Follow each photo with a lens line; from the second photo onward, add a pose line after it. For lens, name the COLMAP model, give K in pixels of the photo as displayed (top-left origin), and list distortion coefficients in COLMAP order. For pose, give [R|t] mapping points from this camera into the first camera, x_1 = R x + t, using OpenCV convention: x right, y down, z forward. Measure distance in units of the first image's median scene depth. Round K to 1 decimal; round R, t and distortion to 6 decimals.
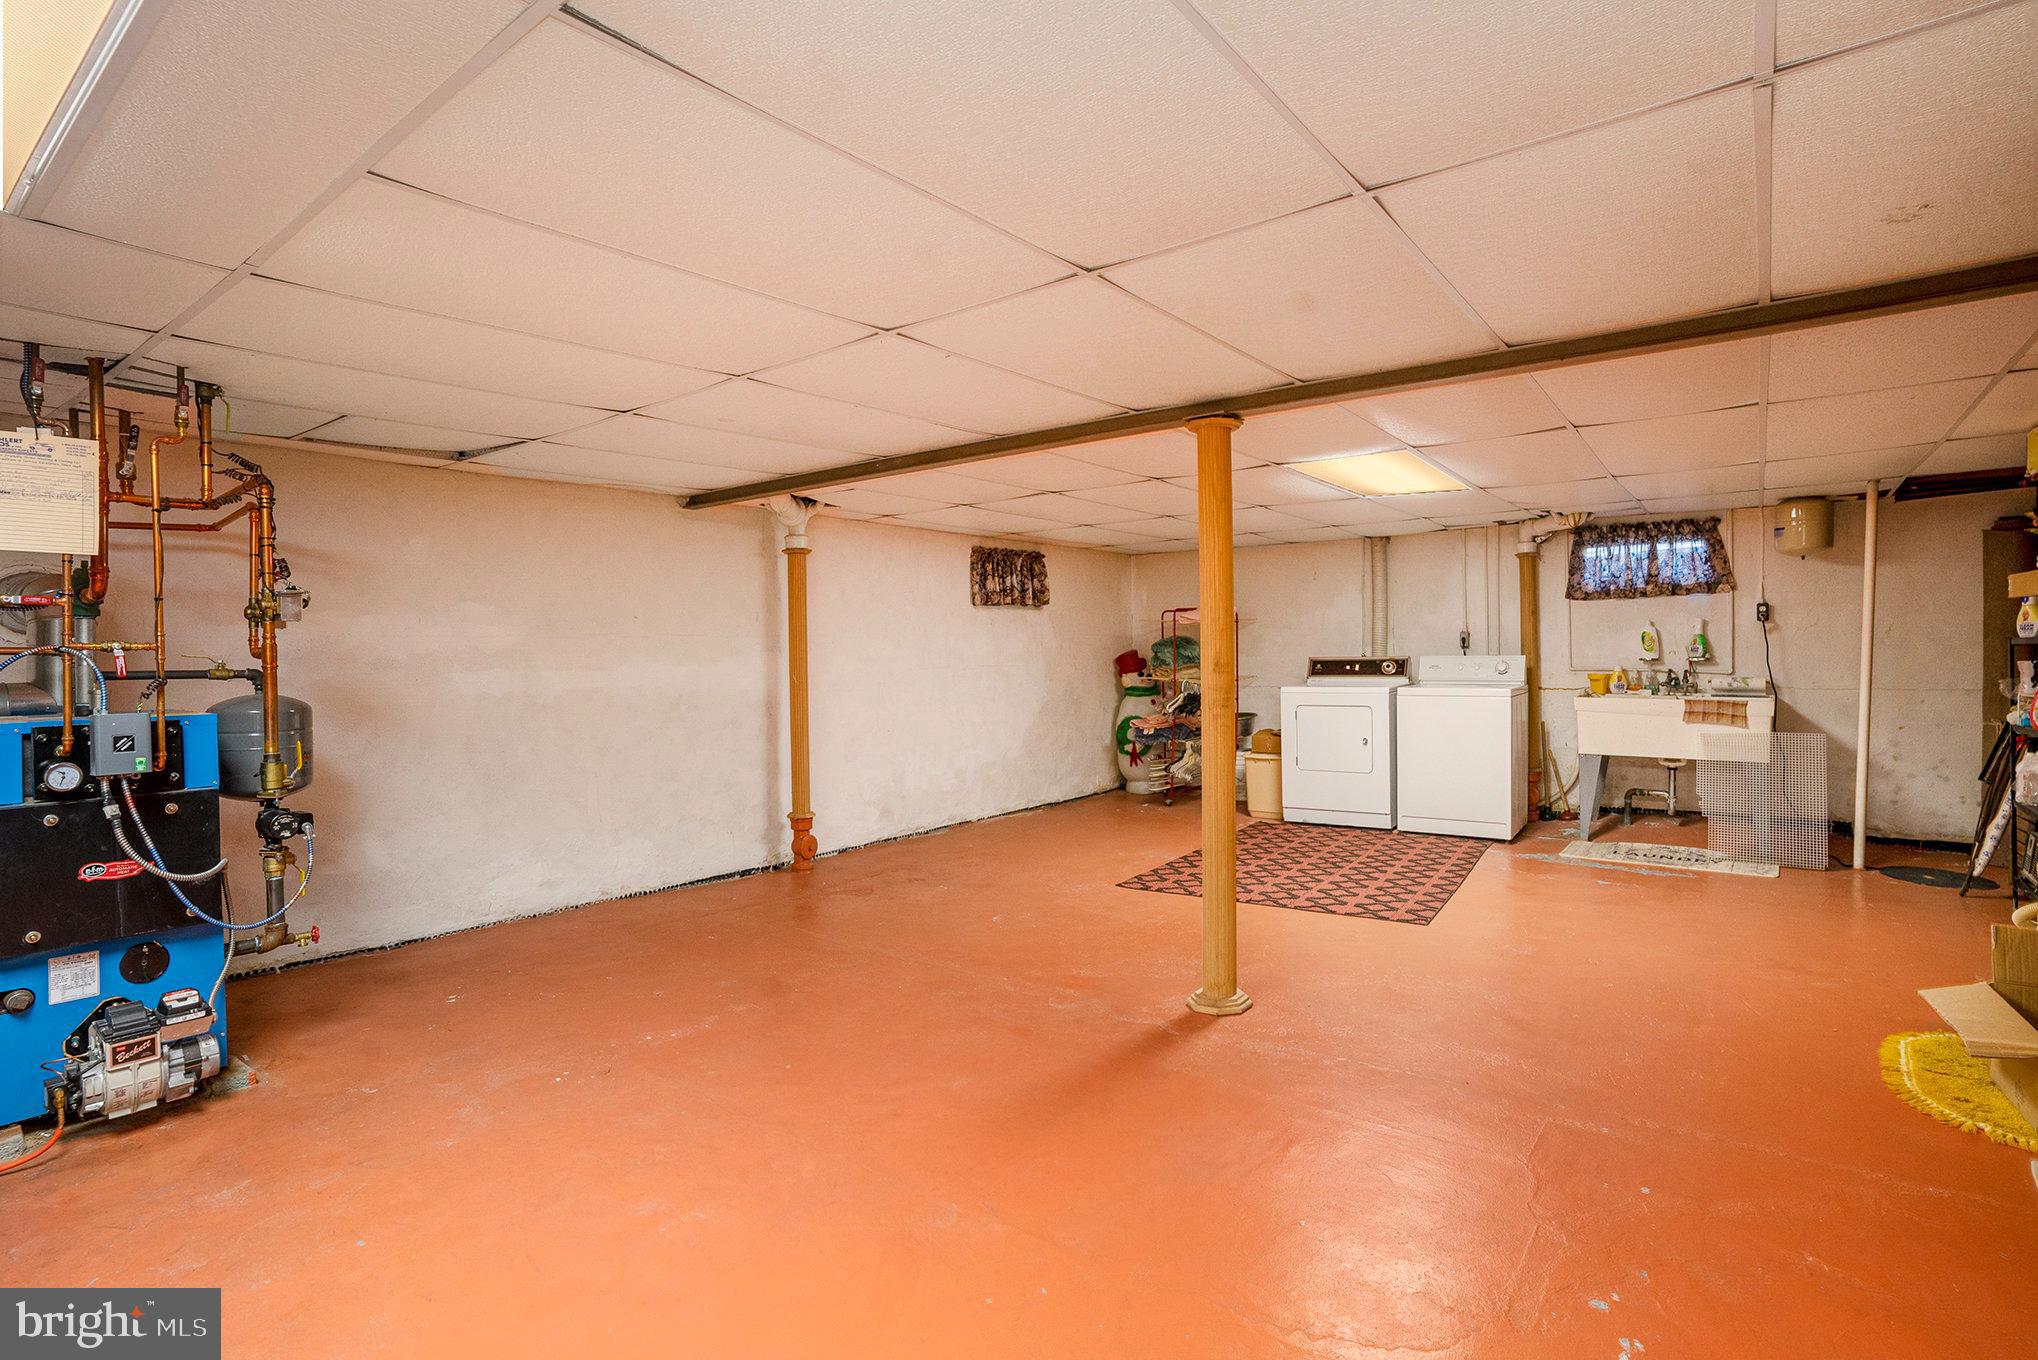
lens RADIAL K [[988.8, 0, 1011.5], [0, 988.8, 656.5], [0, 0, 1]] dist [-0.062383, 0.037970]
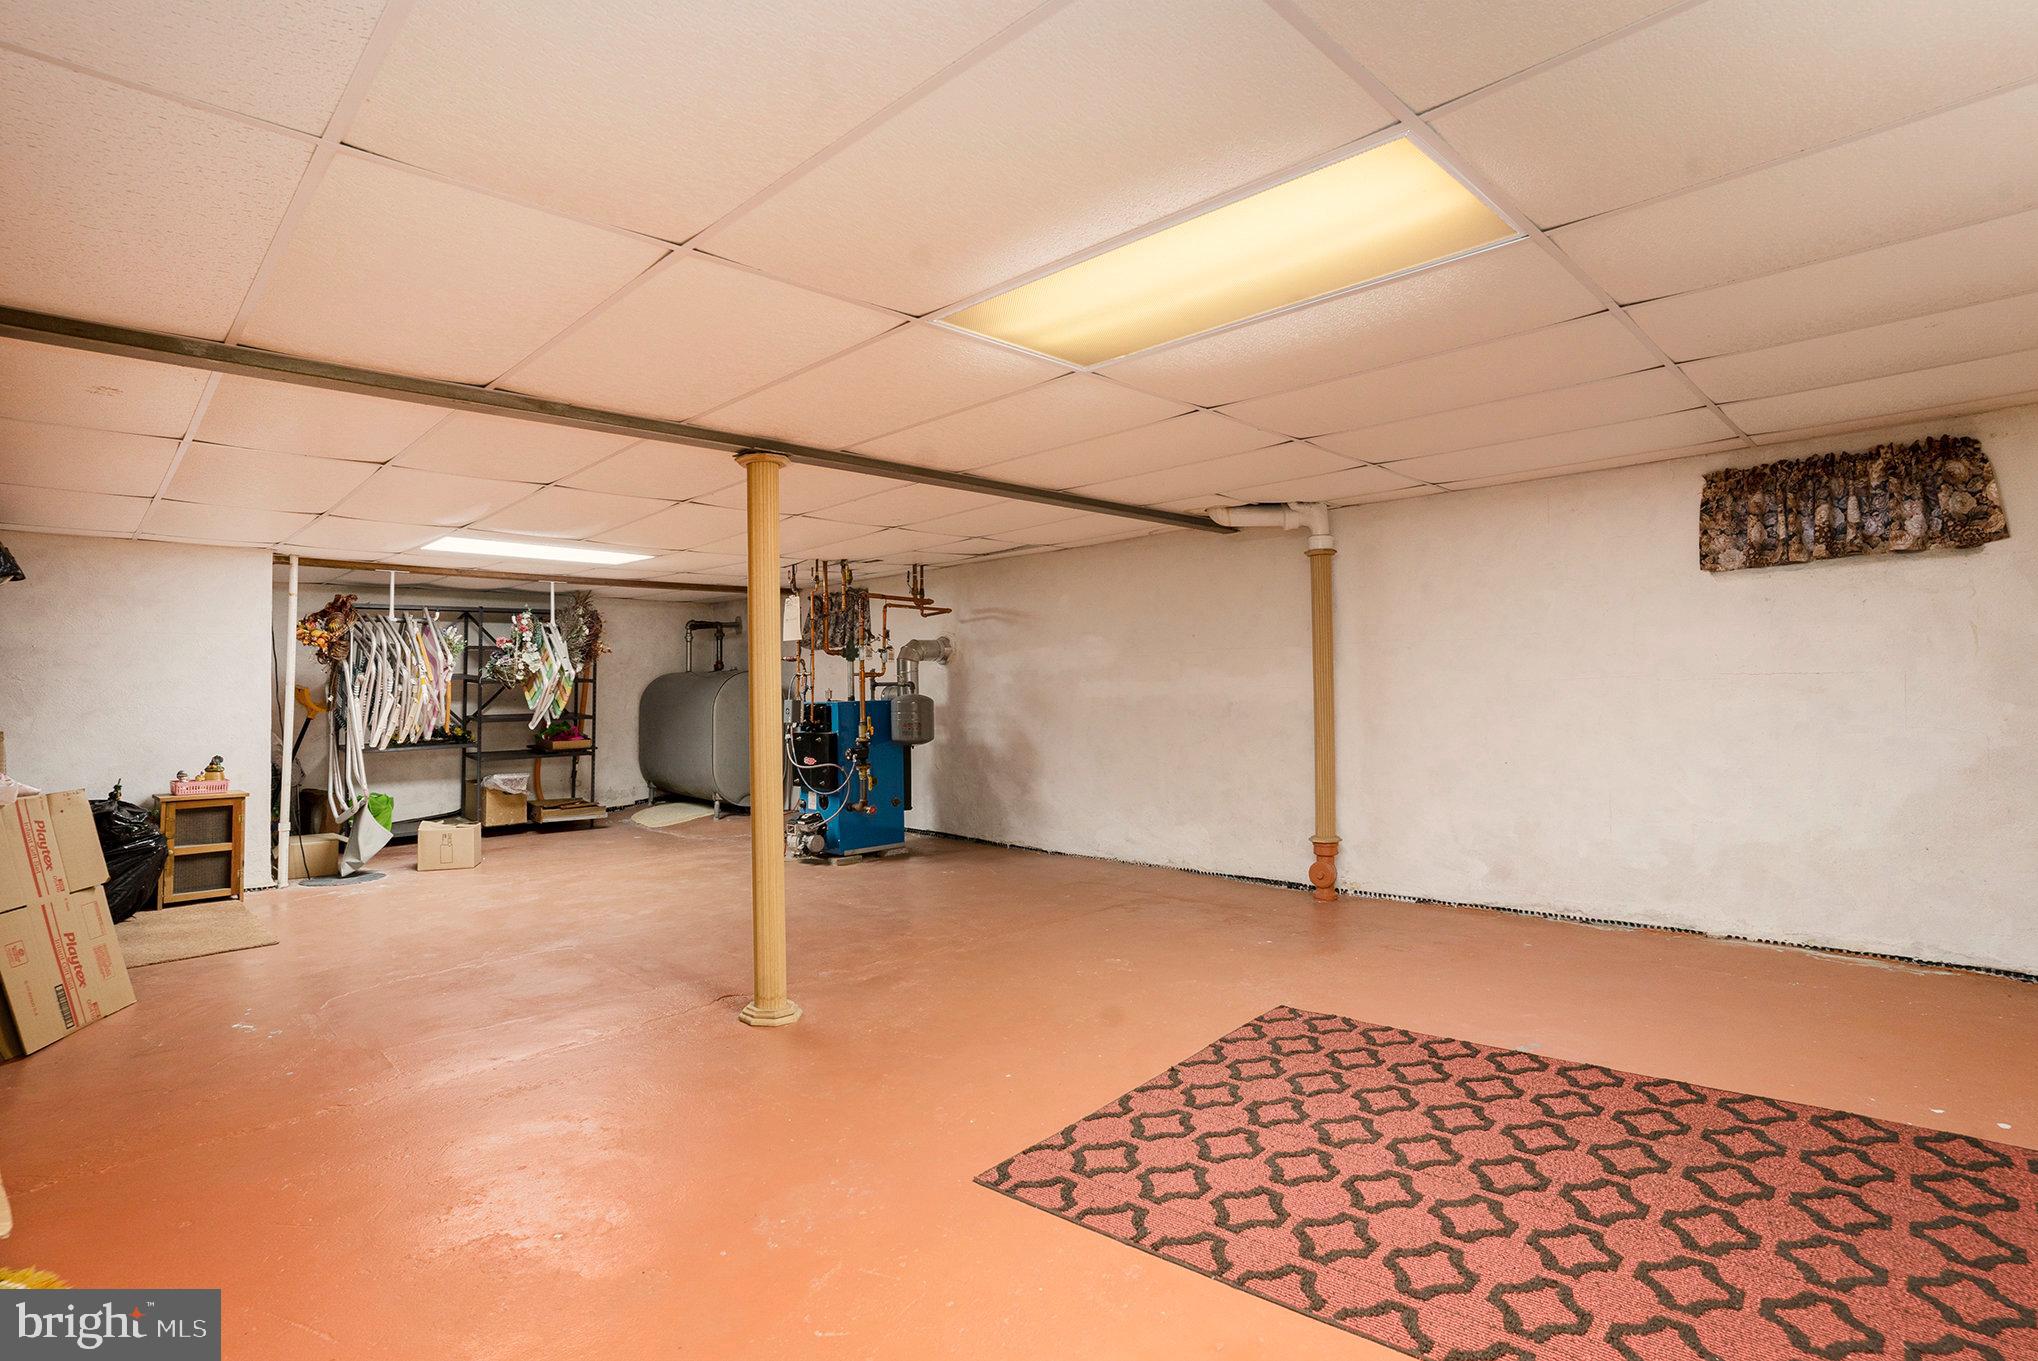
lens RADIAL K [[1000.7, 0, 1023.1], [0, 1000.7, 652.7], [0, 0, 1]] dist [-0.068724, 0.044796]
pose [[-0.091323, -0.011488, -0.995755, 0.628469], [0.027463, 0.999524, -0.014050, -0.006854], [0.995443, -0.028629, -0.090964, 0.688403]]
